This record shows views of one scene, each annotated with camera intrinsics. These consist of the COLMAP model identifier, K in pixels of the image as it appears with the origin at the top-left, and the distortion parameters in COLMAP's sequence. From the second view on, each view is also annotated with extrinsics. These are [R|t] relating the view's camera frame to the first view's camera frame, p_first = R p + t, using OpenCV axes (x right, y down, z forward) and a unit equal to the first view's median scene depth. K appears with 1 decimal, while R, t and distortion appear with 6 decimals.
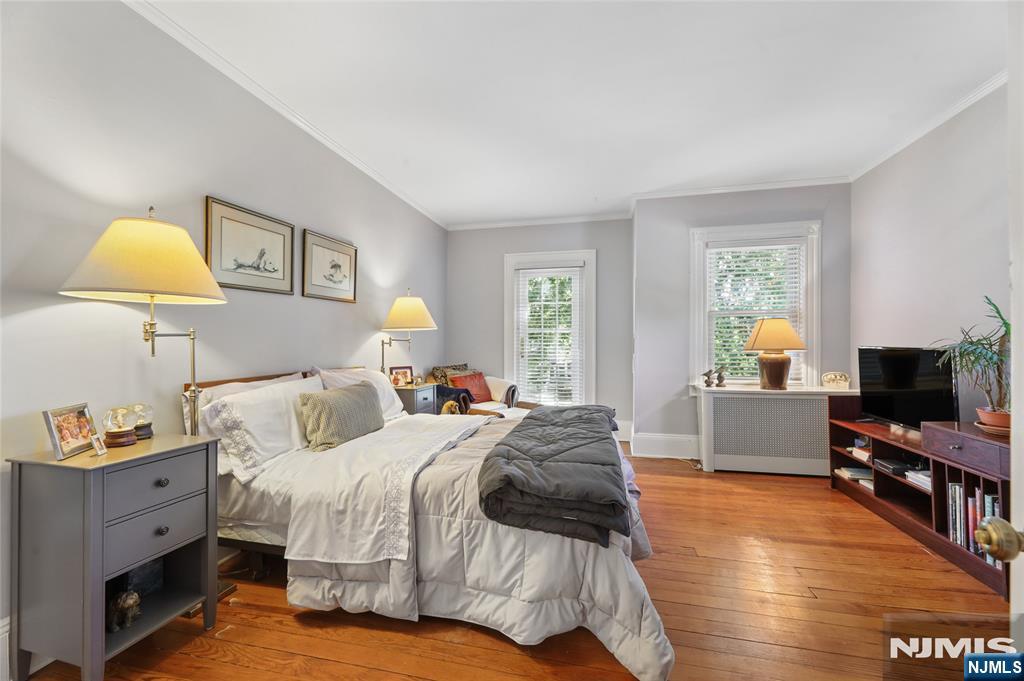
lens RADIAL K [[426.0, 0, 513.7], [0, 426.0, 341.5], [0, 0, 1]] dist [-0.001971, 0.000237]
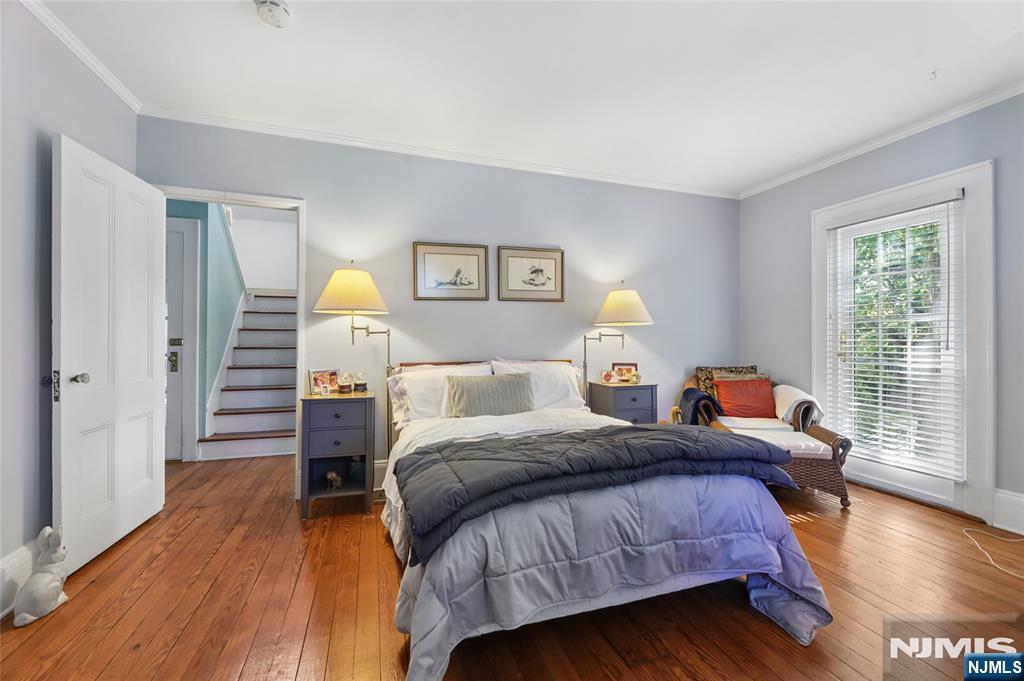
lens RADIAL K [[426.0, 0, 508.7], [0, 426.0, 335.5], [0, 0, 1]] dist [-0.001971, 0.000237]
pose [[0.499830, -0.003477, -0.866117, 0.522956], [-0.000159, 0.999992, -0.004106, 0.001115], [0.866124, 0.002191, 0.499825, 0.352136]]
